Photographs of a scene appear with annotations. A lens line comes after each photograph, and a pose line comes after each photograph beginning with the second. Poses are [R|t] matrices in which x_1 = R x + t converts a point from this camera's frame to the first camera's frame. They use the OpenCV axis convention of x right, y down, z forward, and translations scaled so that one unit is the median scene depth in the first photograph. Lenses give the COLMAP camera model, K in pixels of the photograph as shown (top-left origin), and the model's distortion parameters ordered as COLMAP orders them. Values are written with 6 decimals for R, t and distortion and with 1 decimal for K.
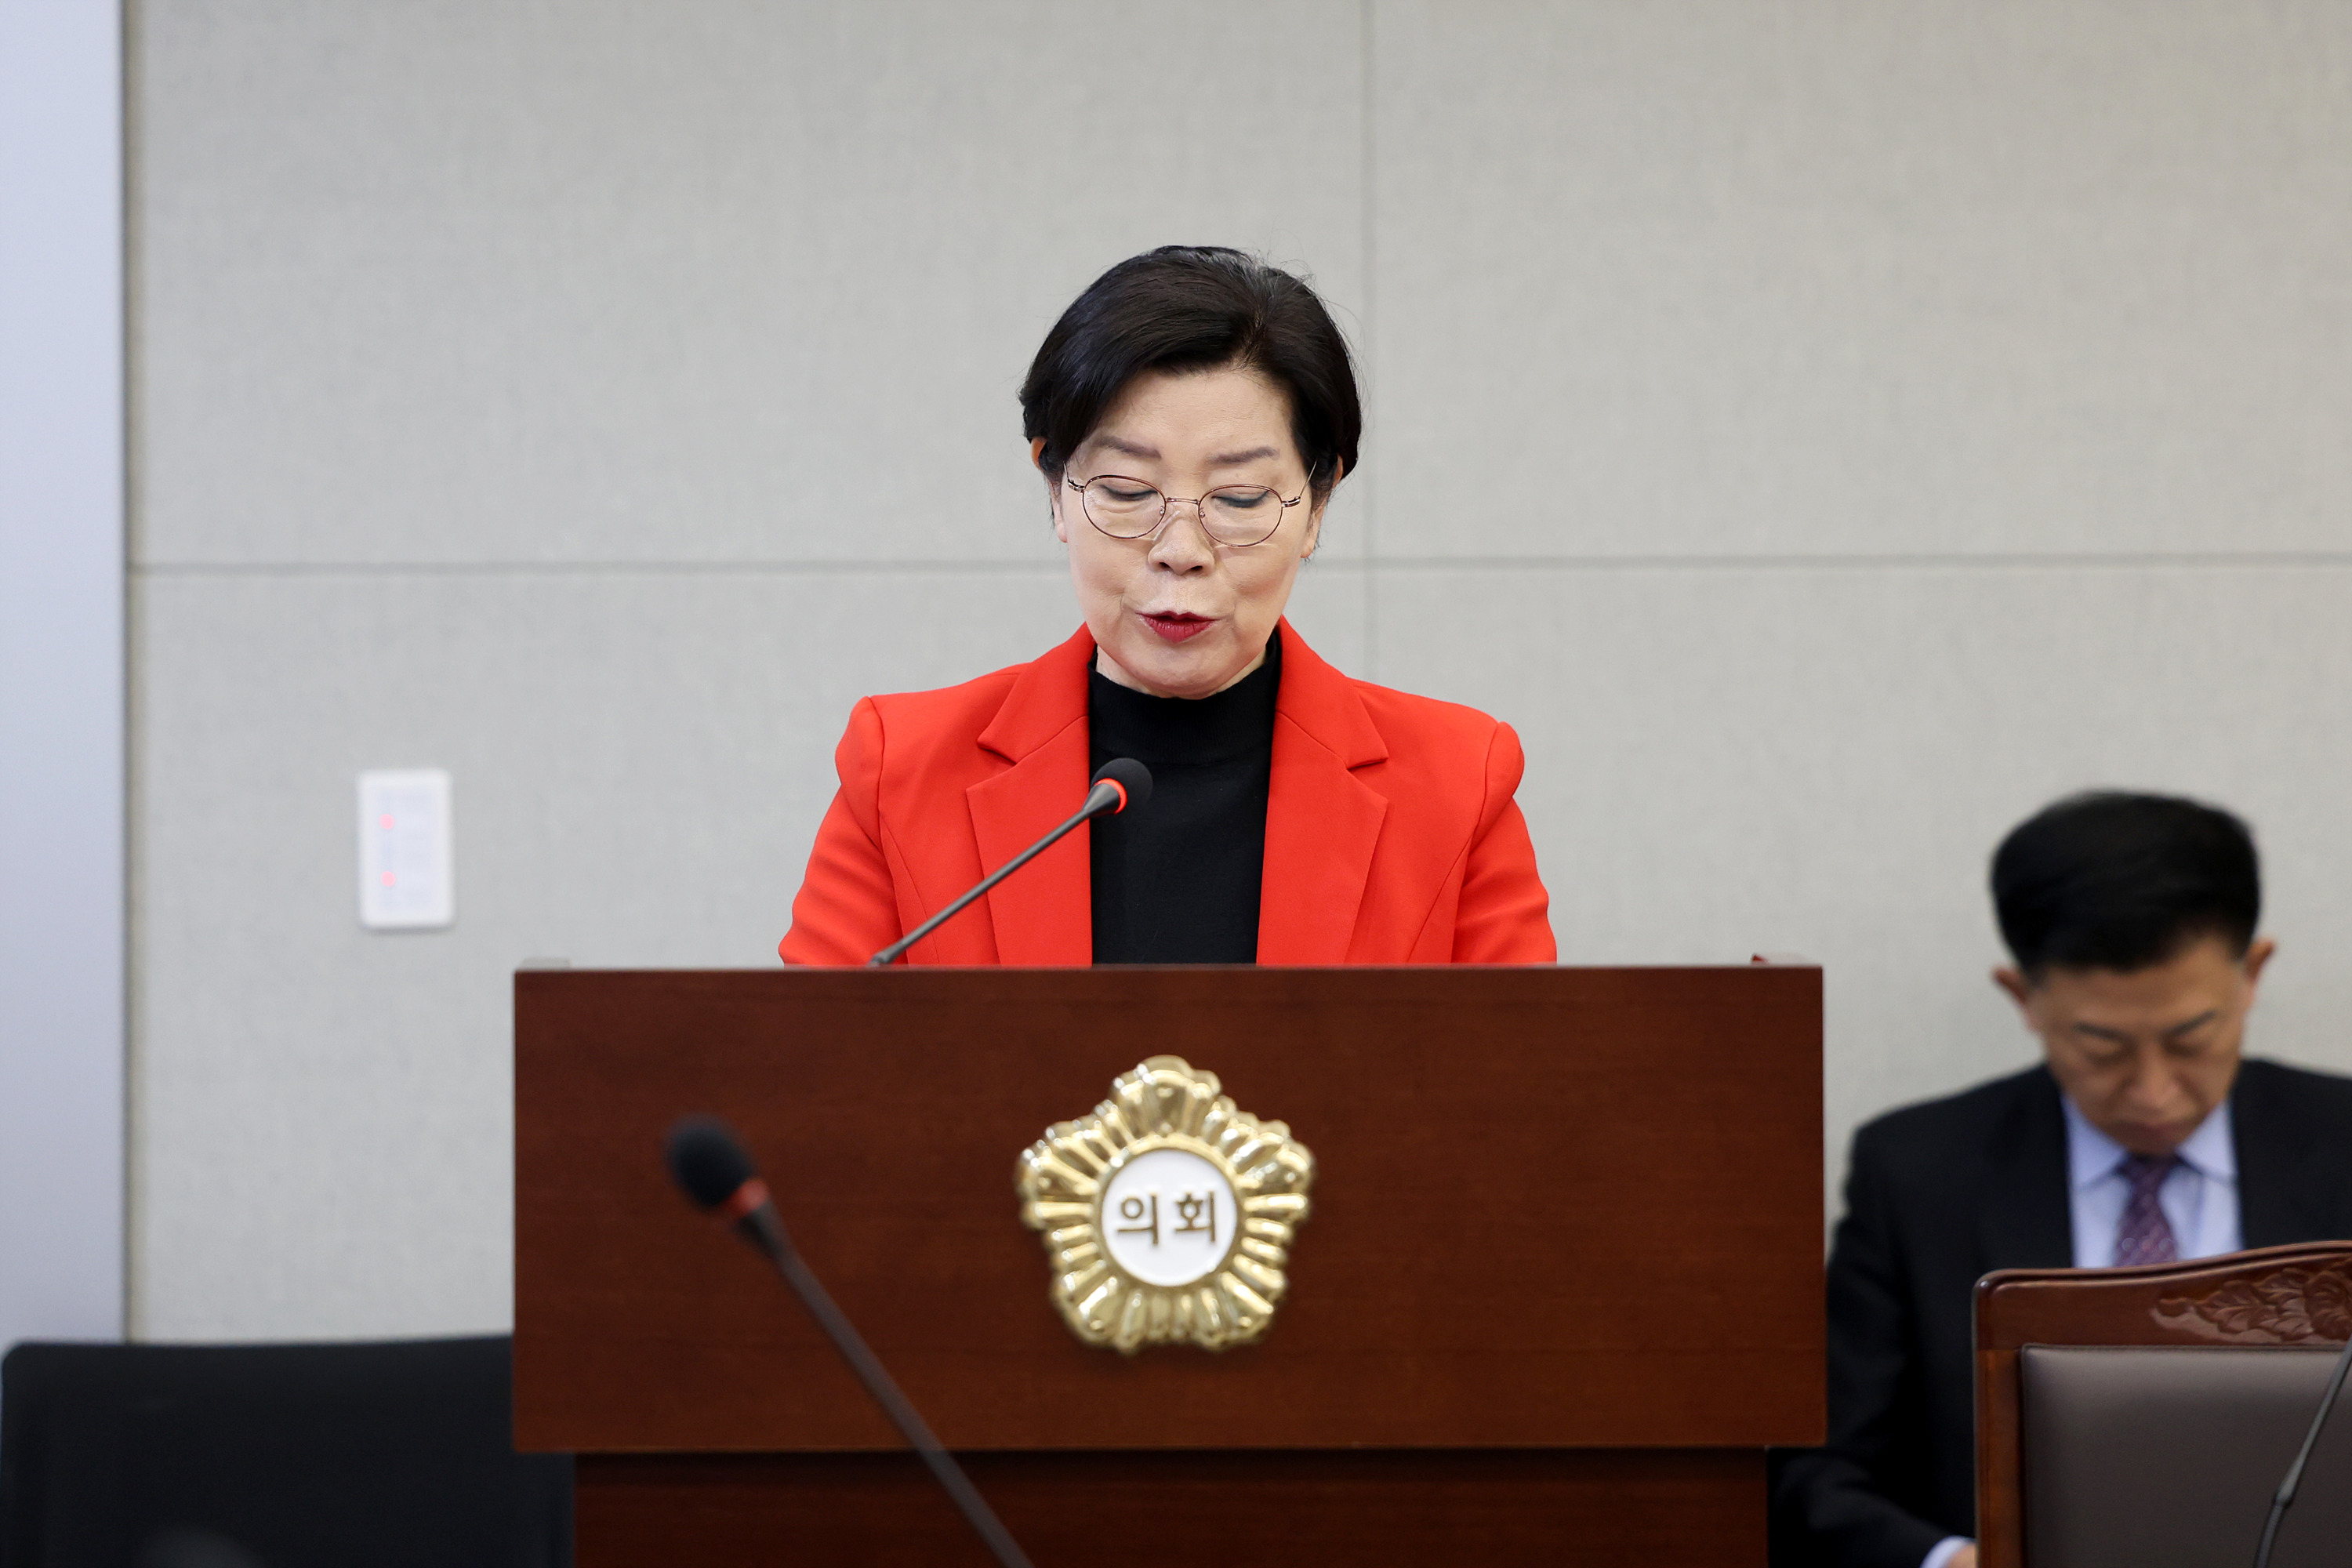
lens RADIAL K [[7995.6, 0, 1175.3], [0, 7995.6, 787.7], [0, 0, 1]] dist [-0.198927, 0.000000]
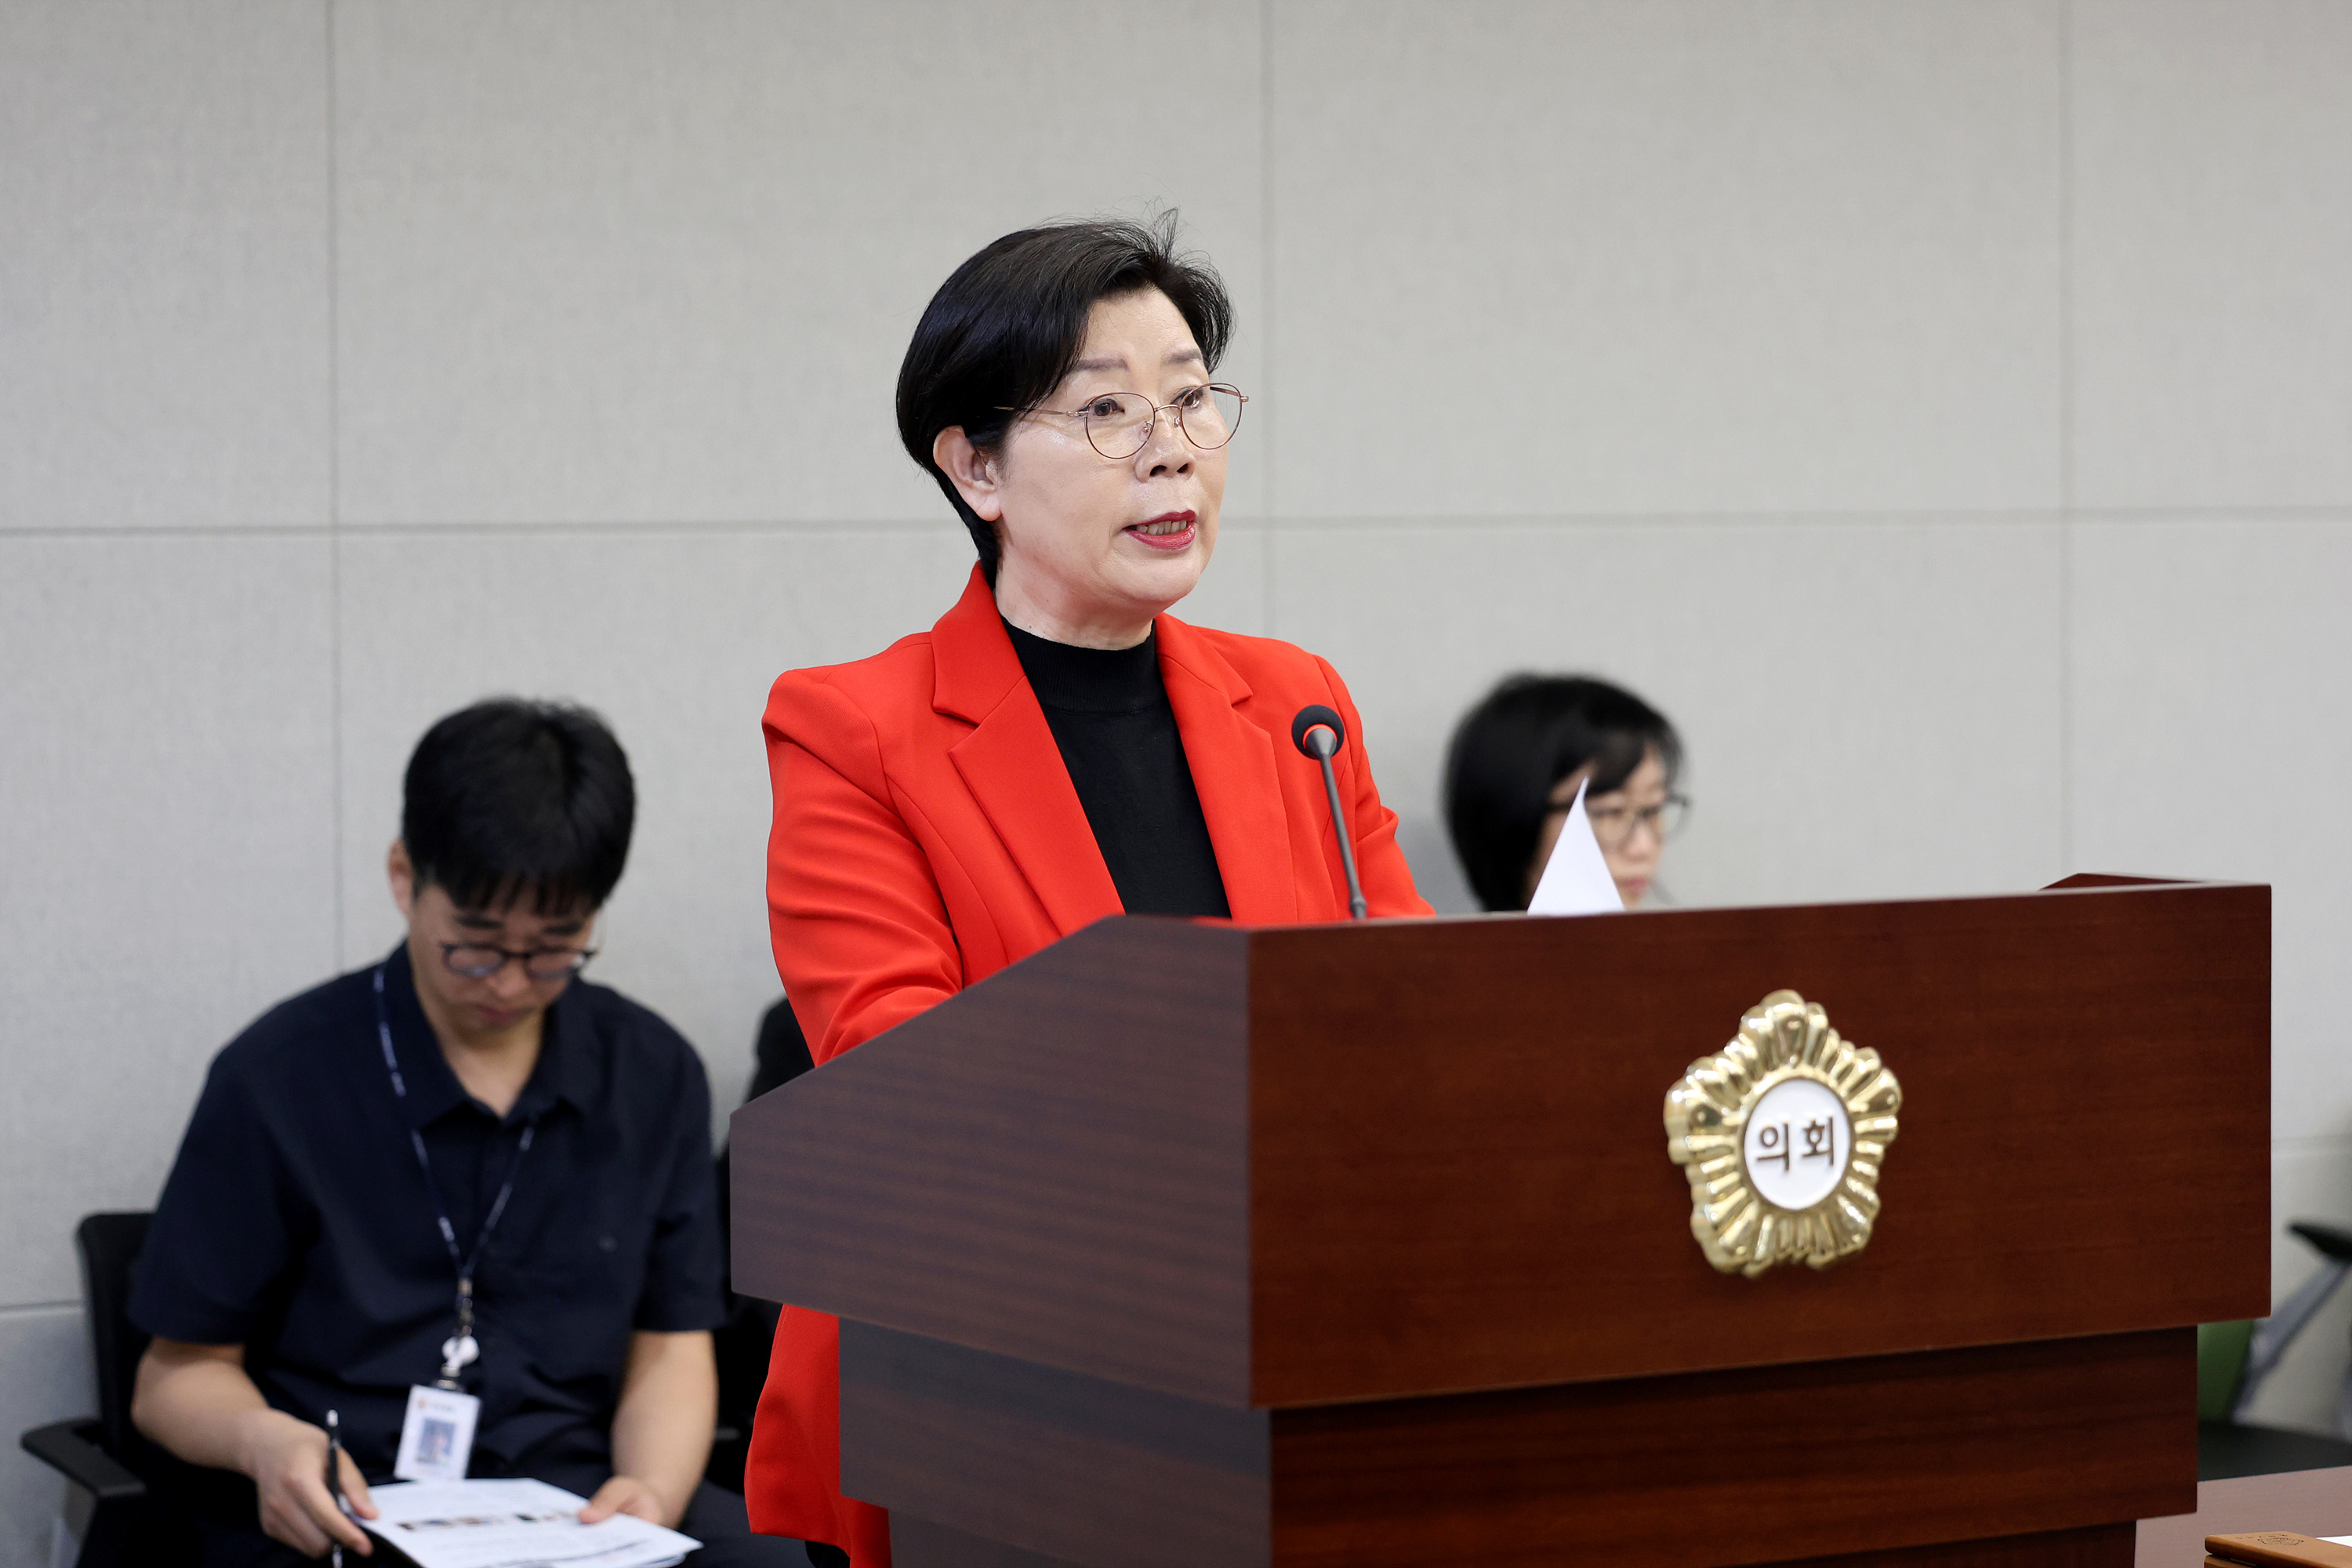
lens RADIAL K [[5629.0, 0, 1176.4], [0, 5629.0, 781.0], [0, 0, 1]] dist [-0.126849, 0.000000]
pose [[0.892211, -0.019513, 0.451197, -0.299918], [0.012702, 0.999755, 0.018118, -0.006044], [-0.451440, -0.010434, 0.892241, 0.281711]]
